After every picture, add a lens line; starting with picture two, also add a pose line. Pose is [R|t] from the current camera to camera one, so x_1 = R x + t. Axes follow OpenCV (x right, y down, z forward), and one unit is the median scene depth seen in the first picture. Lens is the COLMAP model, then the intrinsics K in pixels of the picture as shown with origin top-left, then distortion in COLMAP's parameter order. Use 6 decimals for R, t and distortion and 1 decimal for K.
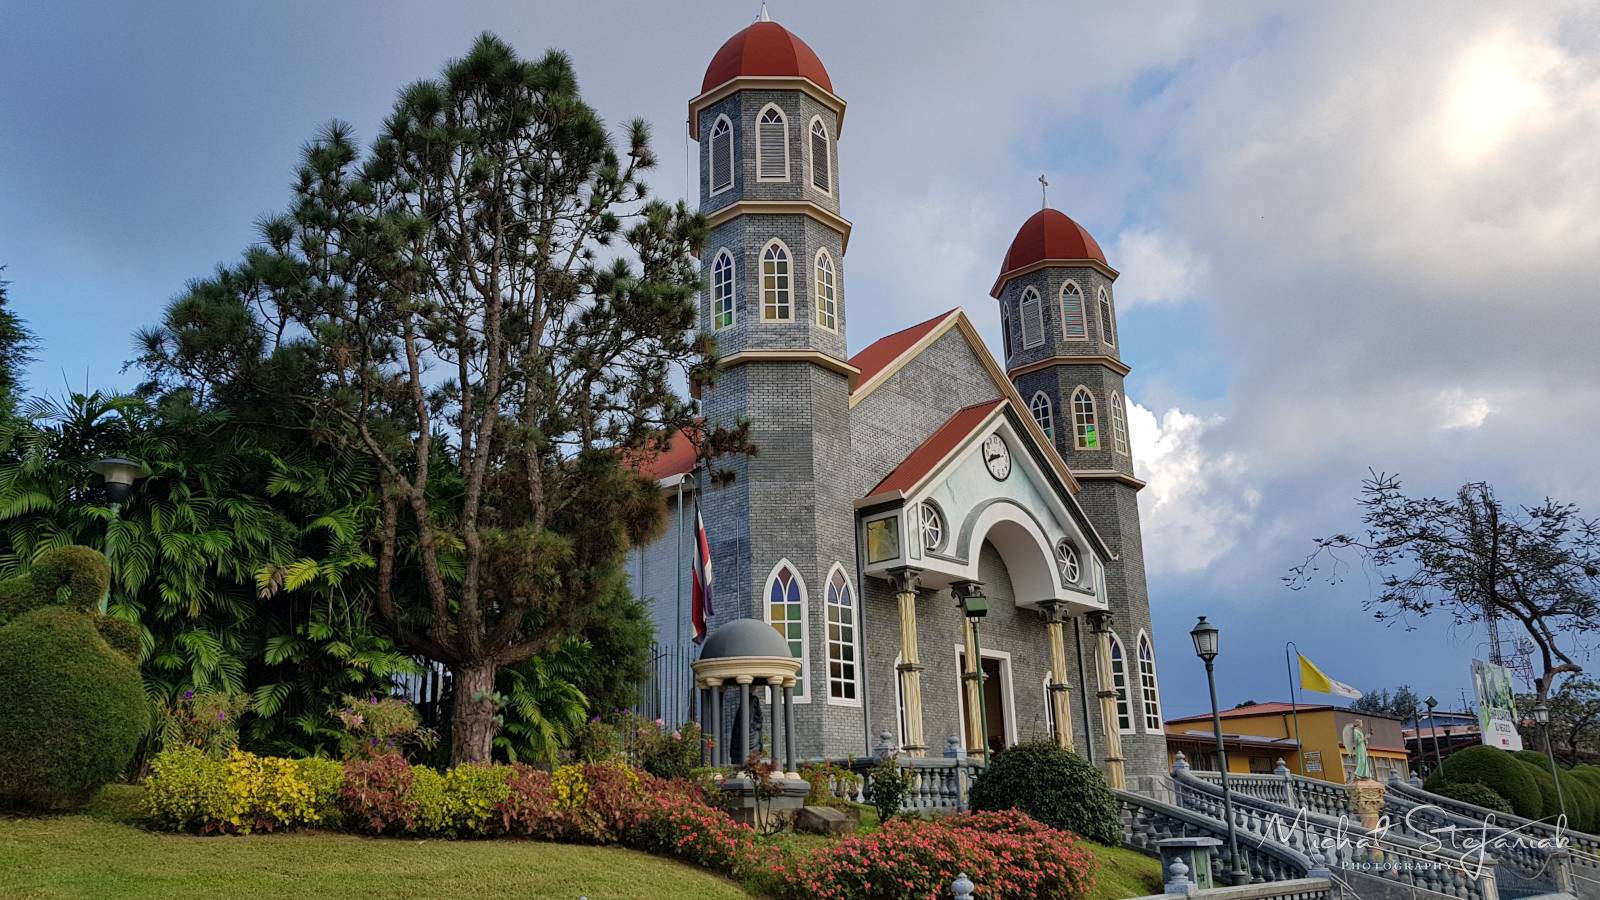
lens RADIAL K [[1265.0, 0, 769.9], [0, 1265.0, 426.9], [0, 0, 1]] dist [-0.000289, -0.010596]
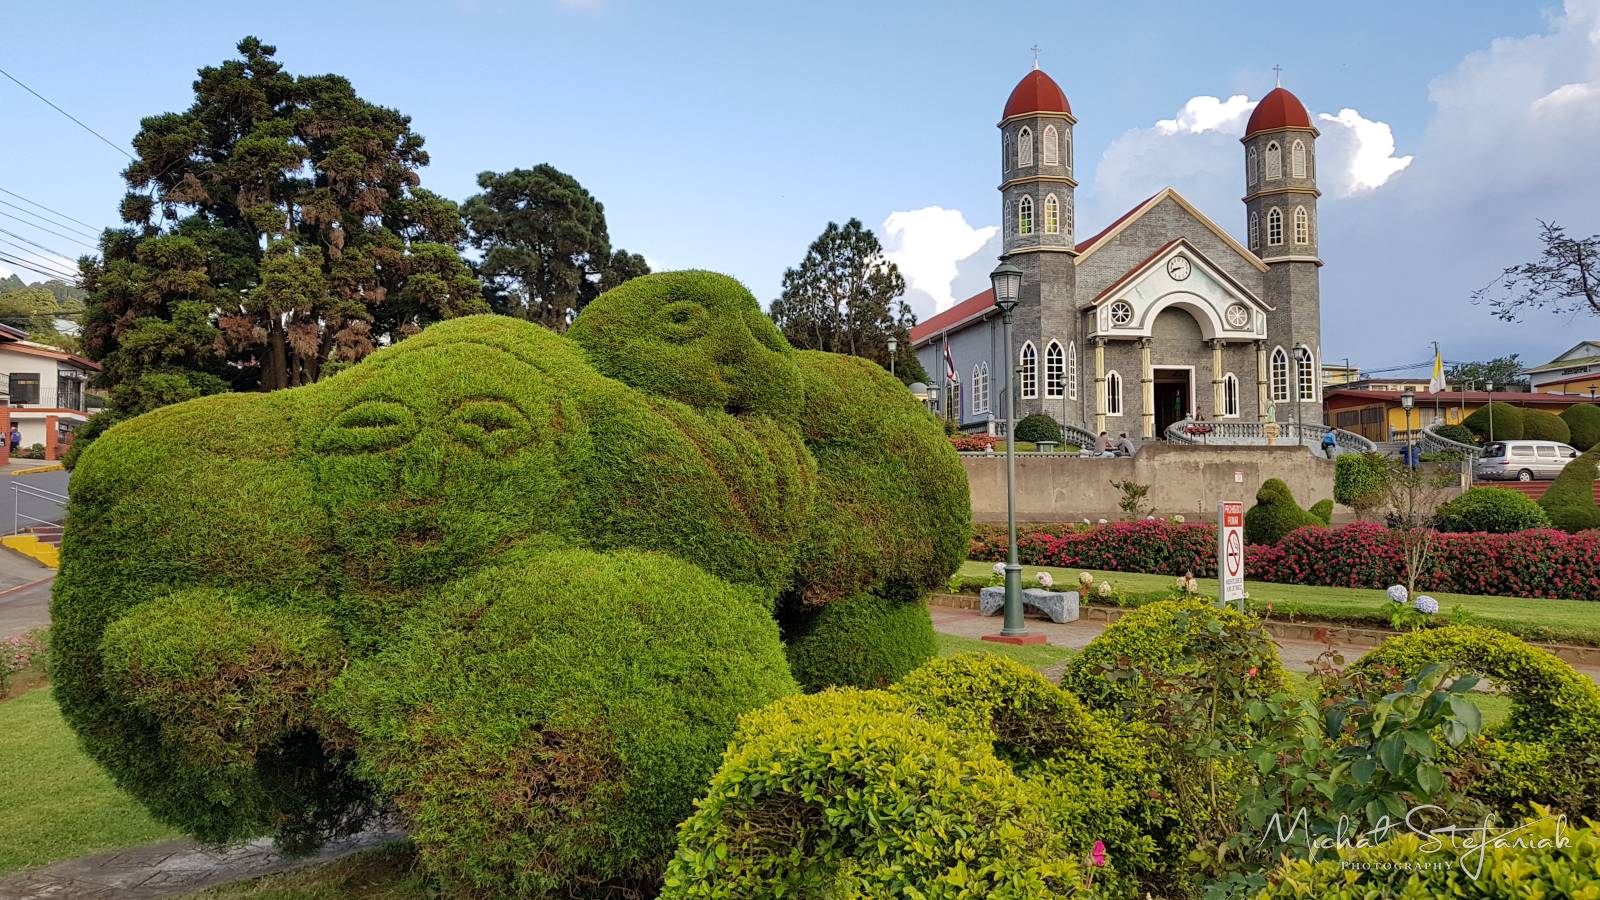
lens RADIAL K [[1253.3, 0, 781.6], [0, 1253.3, 434.9], [0, 0, 1]] dist [-0.000503, -0.013235]
pose [[0.804478, -0.013227, -0.593835, 0.913689], [0.170656, 0.962748, 0.209747, -0.263741], [0.568938, -0.270078, 0.776767, -1.020738]]
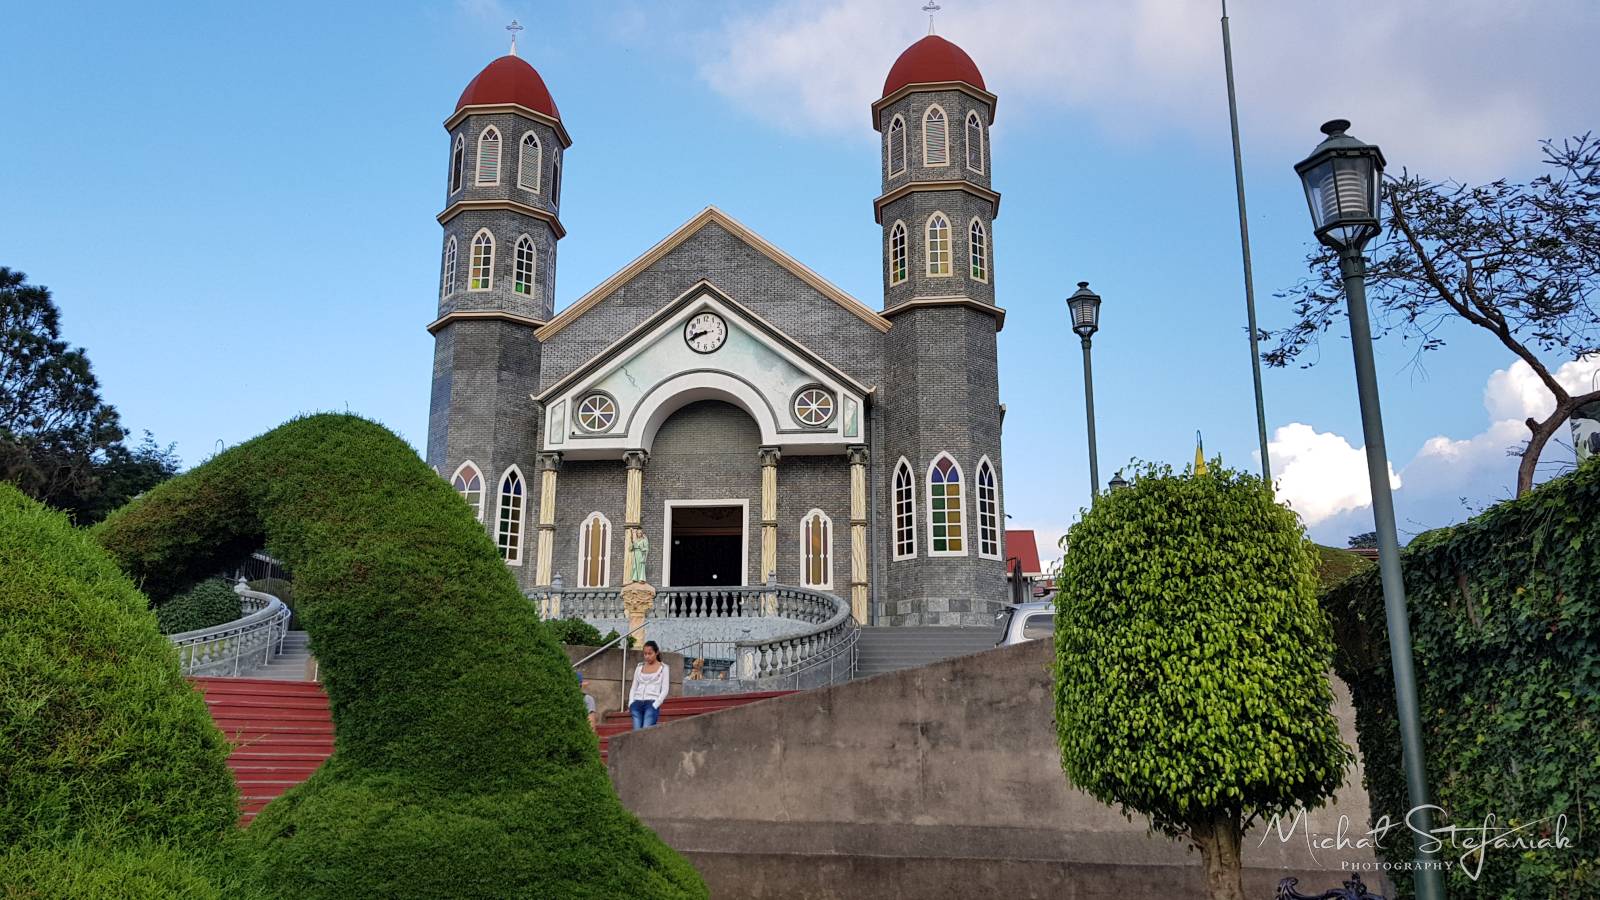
lens RADIAL K [[1254.0, 0, 773.3], [0, 1254.0, 412.1], [0, 0, 1]] dist [0.133358, -0.267614]
pose [[0.589434, -0.185064, -0.786333, 1.197713], [0.232346, 0.971112, -0.054387, 0.184856], [0.773682, -0.150644, 0.615405, 0.369313]]
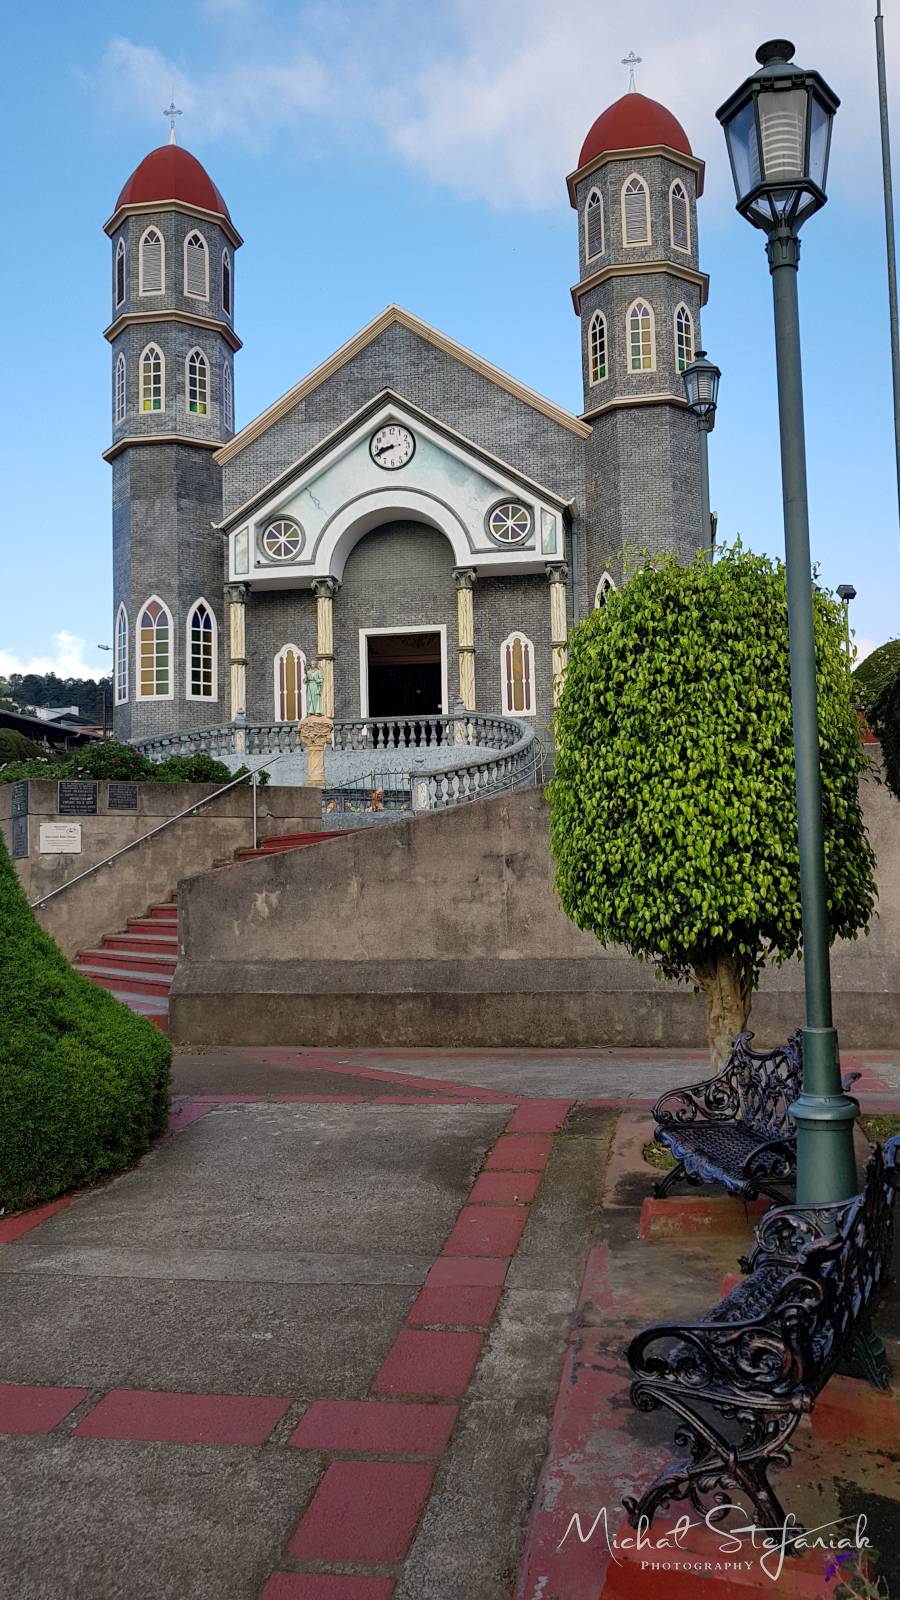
lens RADIAL K [[1267.8, 0, 487.8], [0, 1267.8, 779.6], [0, 0, 1]] dist [0.013748, -0.036539]
pose [[0.556445, -0.054183, -0.829116, 1.197774], [0.271121, 0.955093, 0.119542, 0.202313], [0.785406, -0.291309, 0.546147, 0.435082]]
